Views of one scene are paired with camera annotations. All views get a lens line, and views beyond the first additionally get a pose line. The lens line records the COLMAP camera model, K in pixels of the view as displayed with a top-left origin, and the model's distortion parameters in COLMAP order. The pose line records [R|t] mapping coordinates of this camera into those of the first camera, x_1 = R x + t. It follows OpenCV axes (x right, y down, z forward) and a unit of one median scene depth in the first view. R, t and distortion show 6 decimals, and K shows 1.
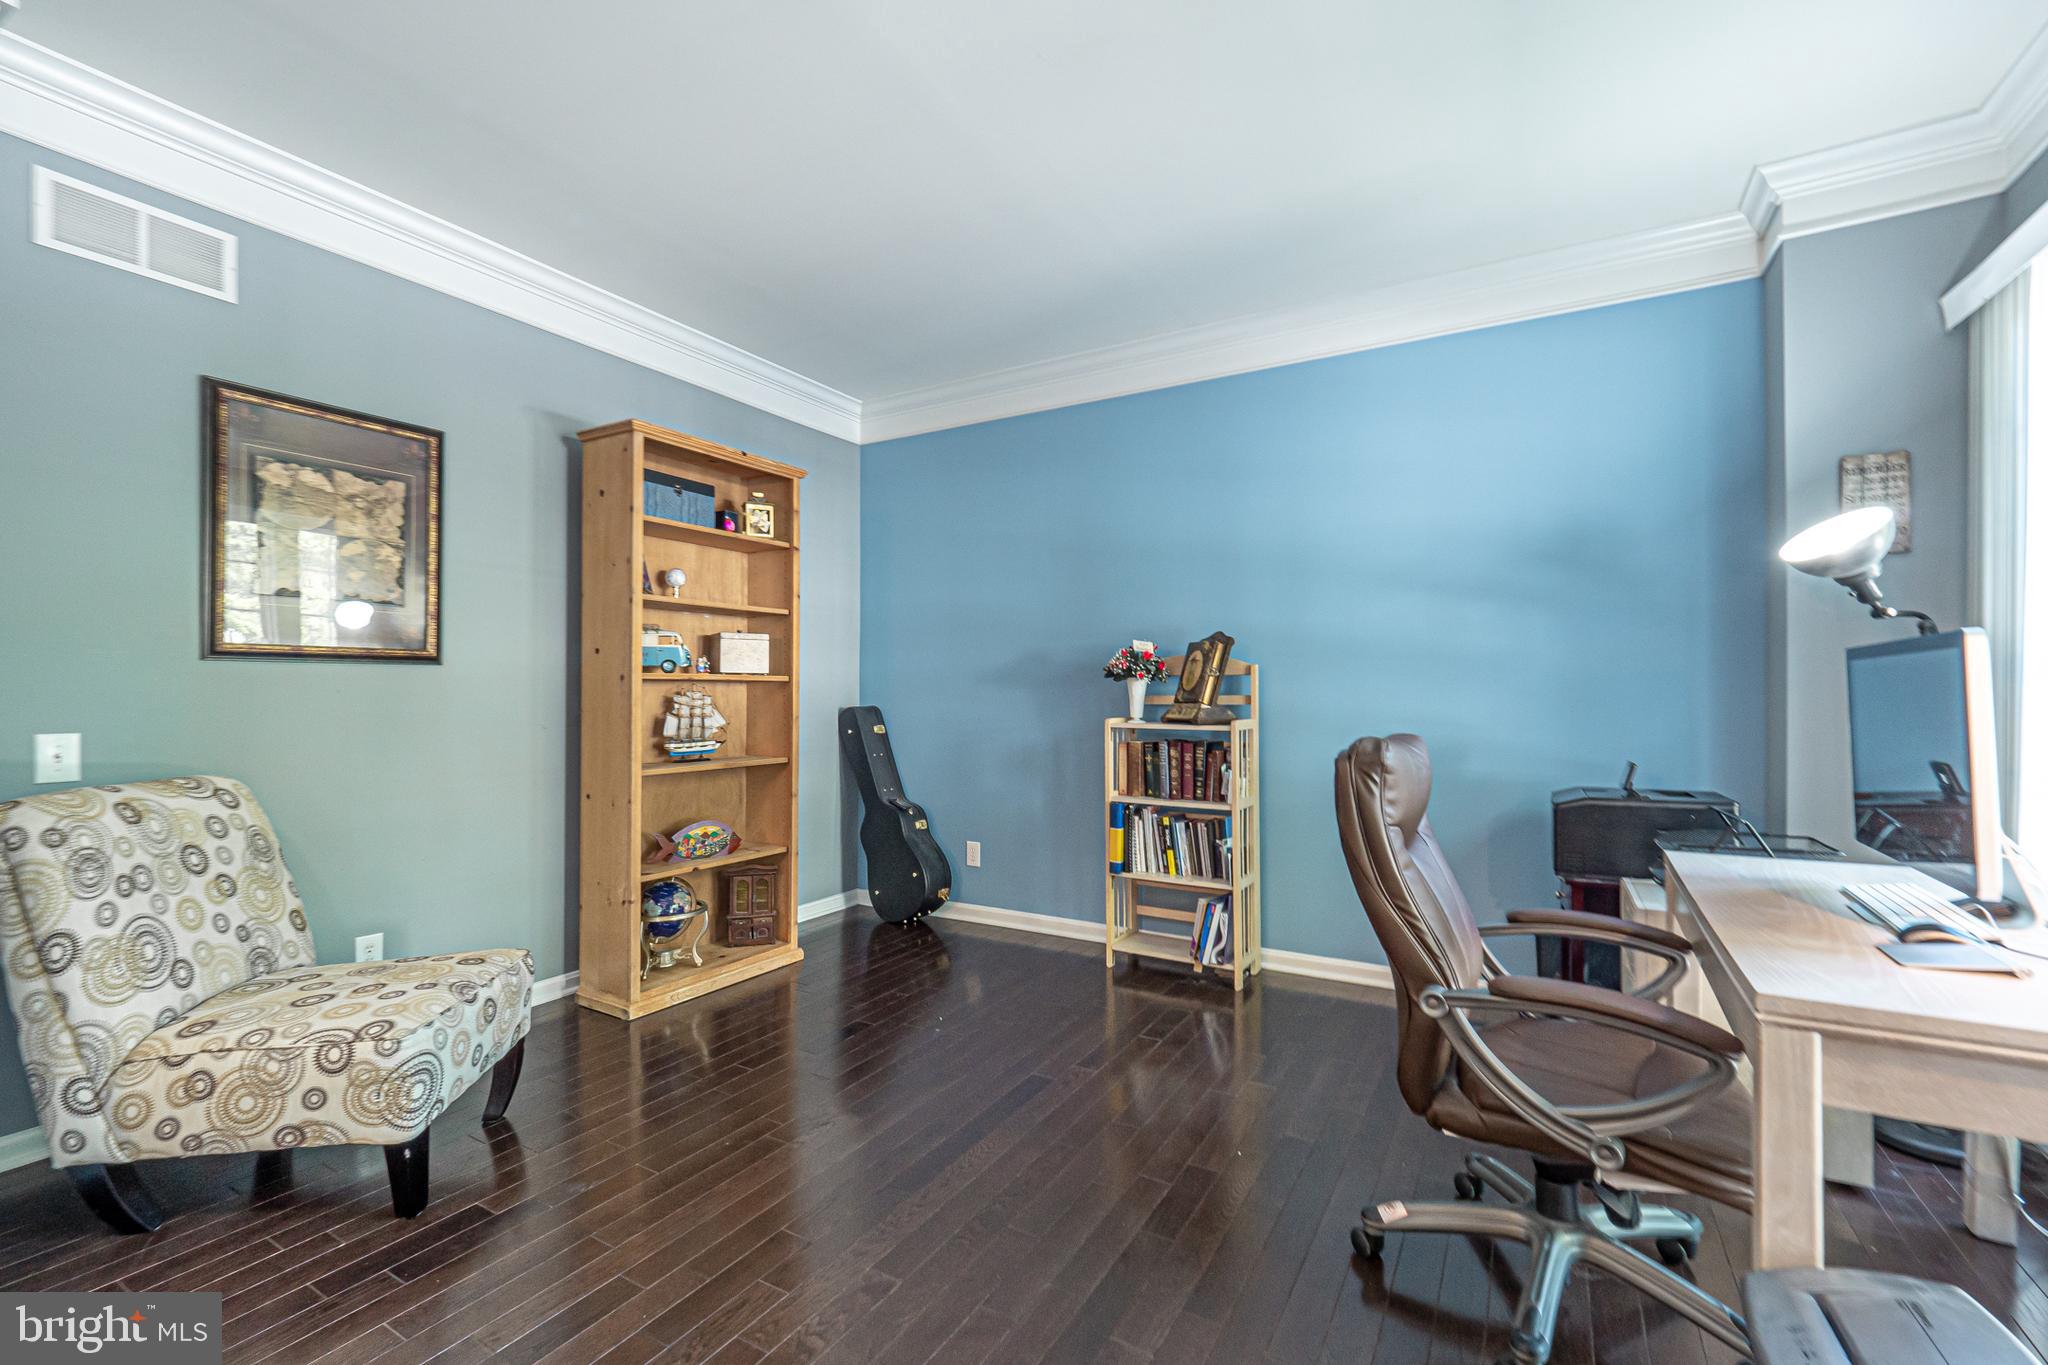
lens RADIAL K [[904.4, 0, 1010.9], [0, 904.4, 688.4], [0, 0, 1]] dist [-0.006900, -0.000585]
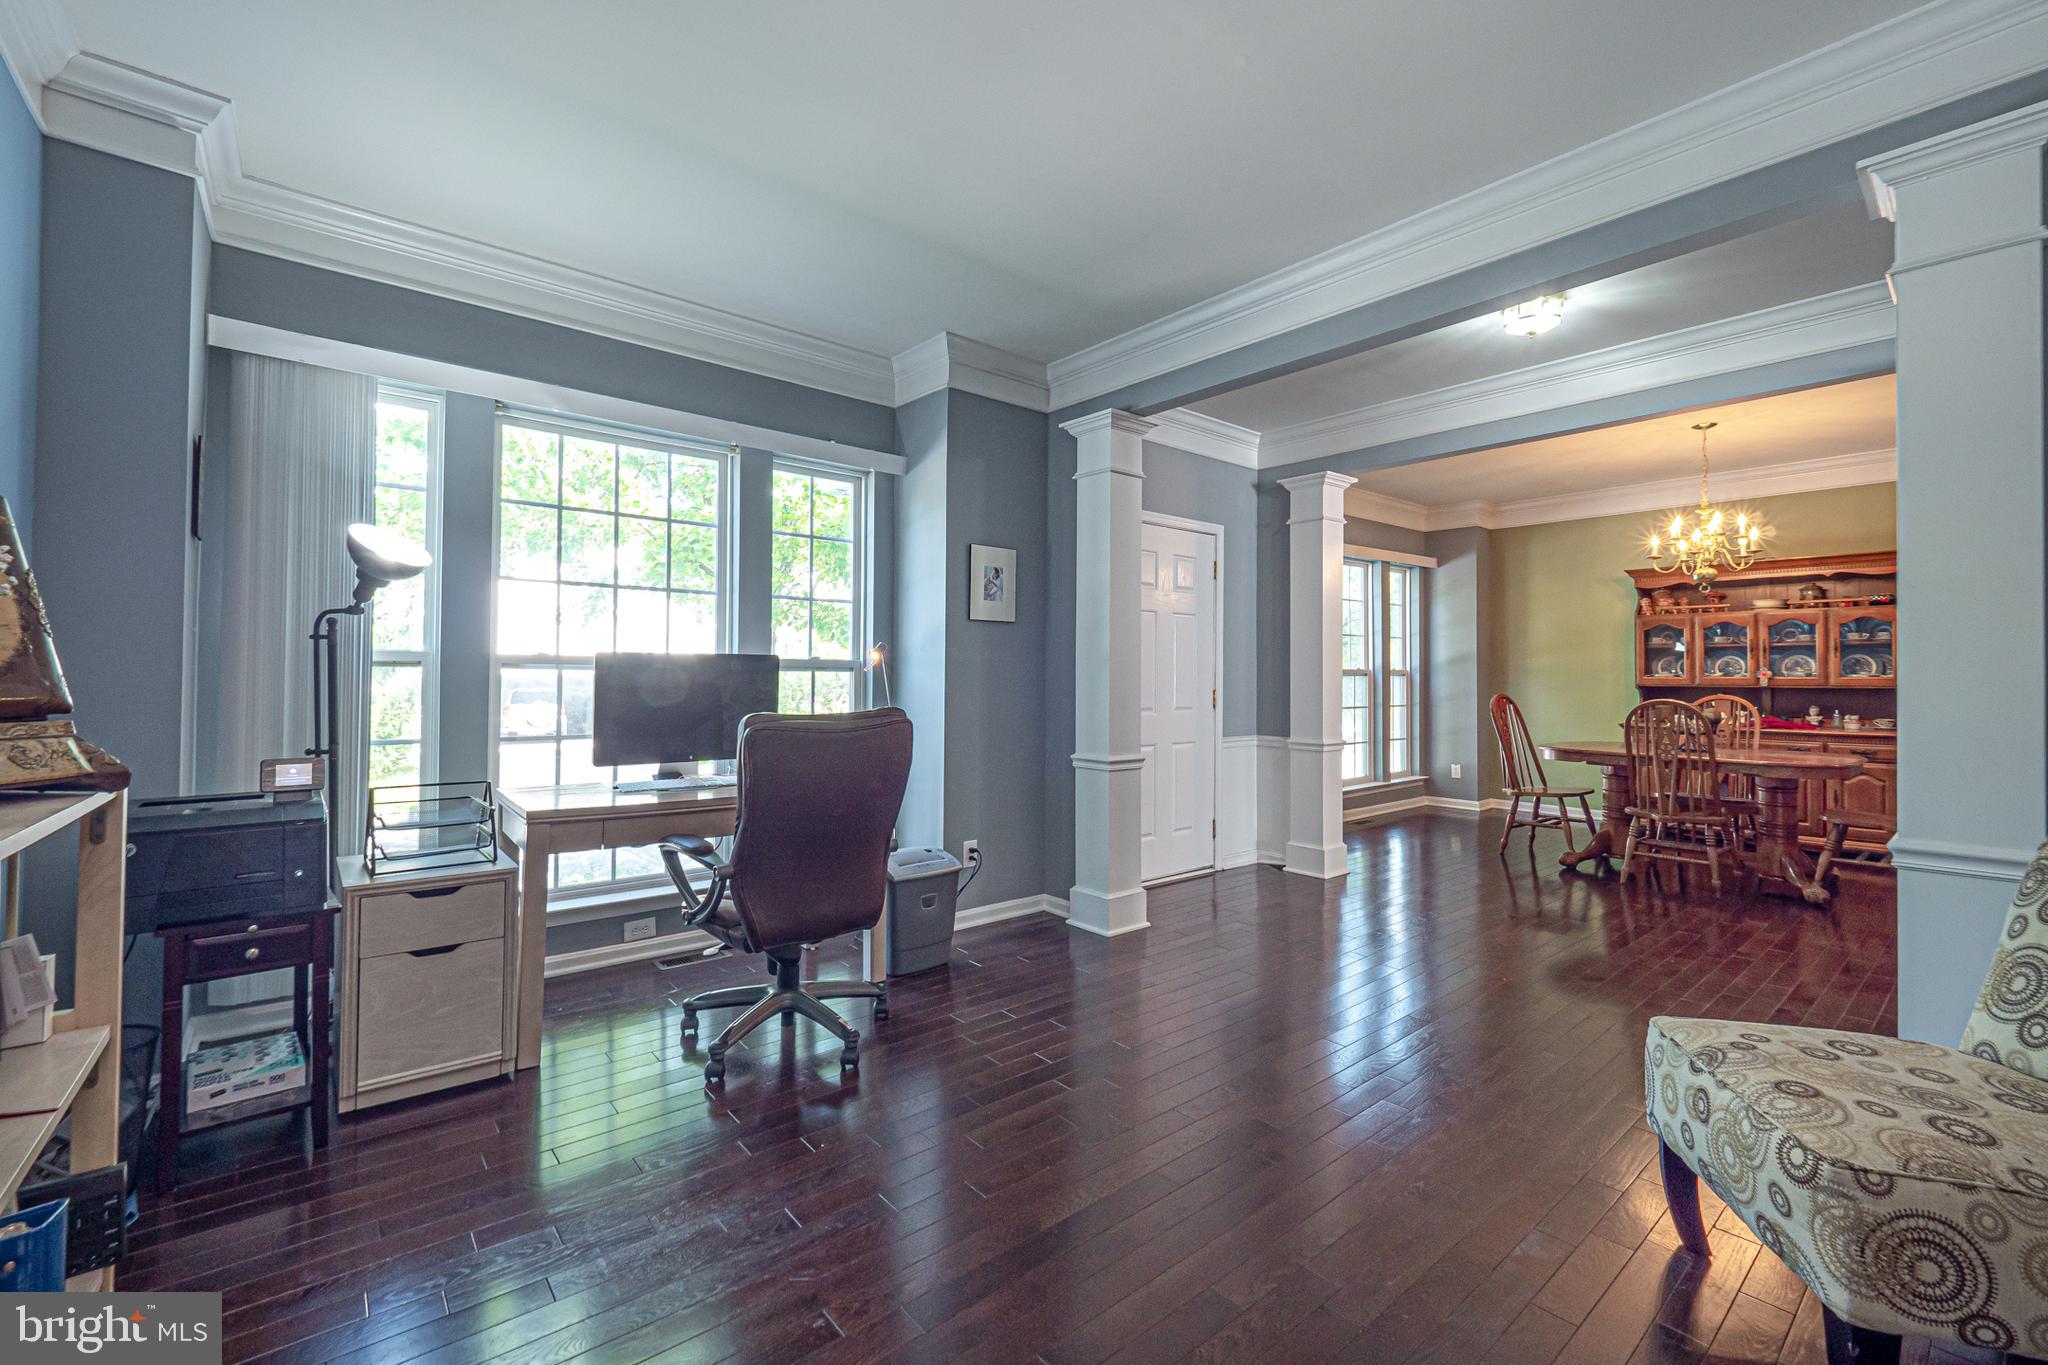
lens RADIAL K [[863.6, 0, 1017.5], [0, 863.6, 669.3], [0, 0, 1]] dist [-0.016362, -0.000100]
pose [[-0.941855, -0.004209, 0.335993, -0.158874], [-0.009978, 0.999831, -0.015445, 0.003425], [-0.335871, -0.017899, -0.941738, 1.088987]]
